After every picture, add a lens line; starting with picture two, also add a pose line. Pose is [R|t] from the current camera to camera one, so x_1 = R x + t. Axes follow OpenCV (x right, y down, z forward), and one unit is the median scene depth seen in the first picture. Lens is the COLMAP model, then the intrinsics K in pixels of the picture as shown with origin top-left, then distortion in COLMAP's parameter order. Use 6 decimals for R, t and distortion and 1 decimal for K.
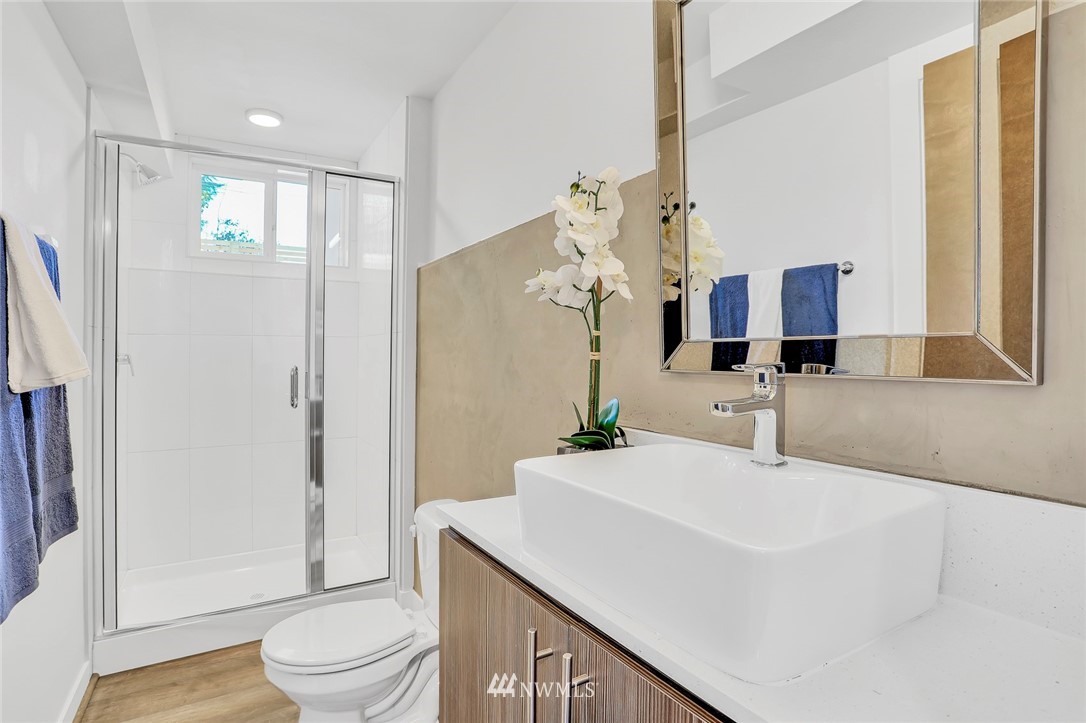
lens RADIAL K [[550.8, 0, 535.7], [0, 550.8, 349.8], [0, 0, 1]] dist [-0.067290, 0.029049]
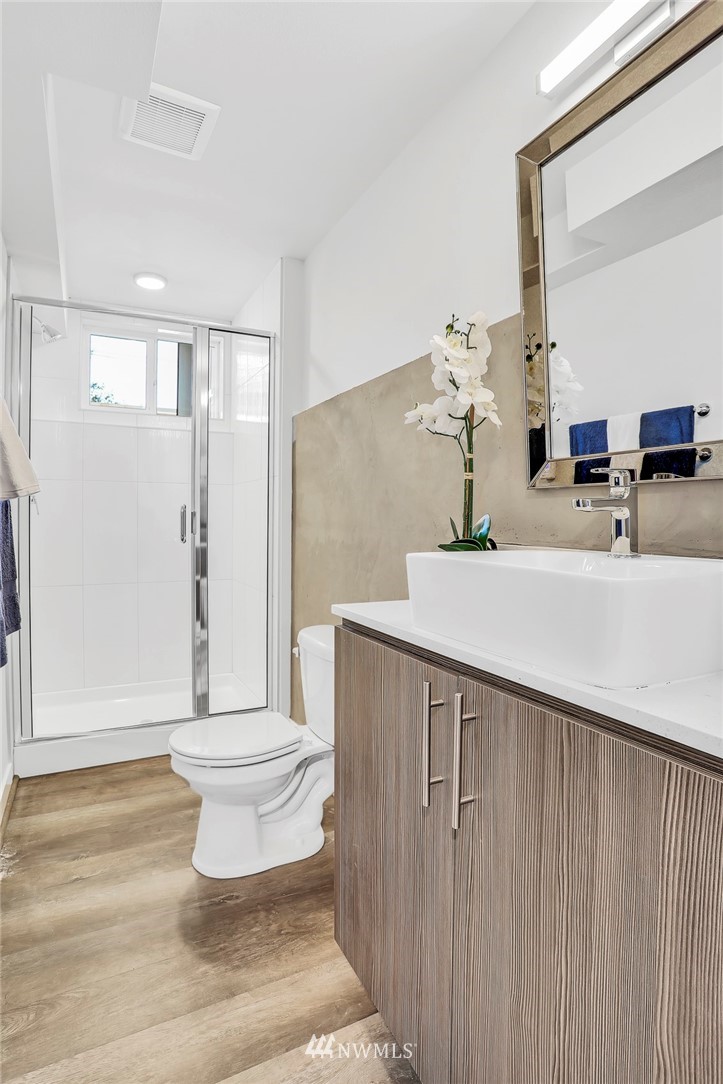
lens RADIAL K [[565.5, 0, 359.2], [0, 565.5, 513.2], [0, 0, 1]] dist [-0.053953, 0.000777]
pose [[0.998710, -0.007120, -0.050269, -0.052340], [0.006575, 0.999918, -0.011005, 0.087044], [0.050343, 0.010660, 0.998675, -0.151366]]
